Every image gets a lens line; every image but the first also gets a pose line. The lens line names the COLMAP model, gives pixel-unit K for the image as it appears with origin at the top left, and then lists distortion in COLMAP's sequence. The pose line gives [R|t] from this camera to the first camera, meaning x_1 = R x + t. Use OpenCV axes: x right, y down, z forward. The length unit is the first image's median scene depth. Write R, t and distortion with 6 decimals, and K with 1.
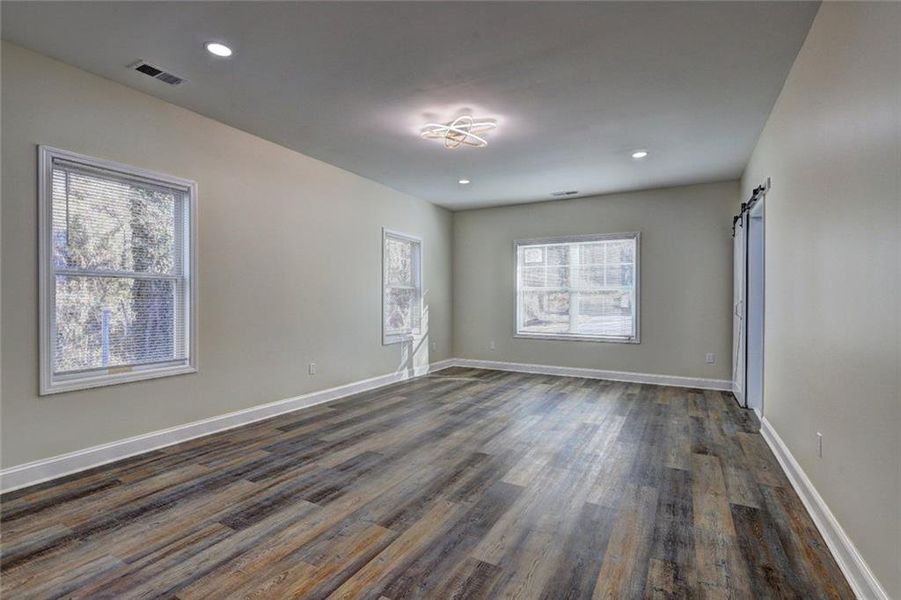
lens RADIAL K [[407.2, 0, 447.6], [0, 407.2, 299.7], [0, 0, 1]] dist [0.001261, 0.000296]
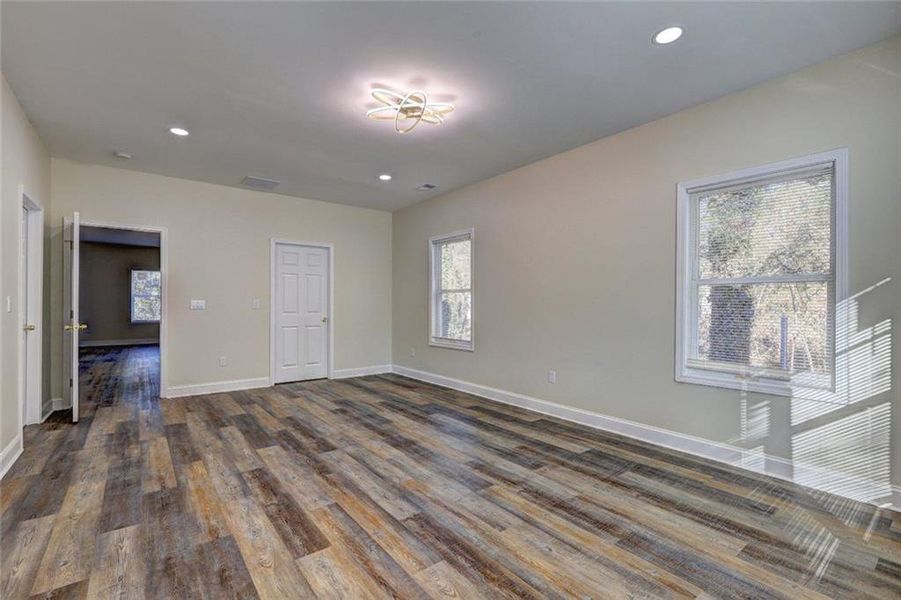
lens RADIAL K [[407.2, 0, 447.6], [0, 407.2, 299.7], [0, 0, 1]] dist [0.001261, 0.000296]
pose [[-0.382155, -0.016489, -0.923951, 1.153913], [-0.007175, 0.999864, -0.014876, 0.009712], [0.924071, 0.000945, -0.382221, 2.059771]]
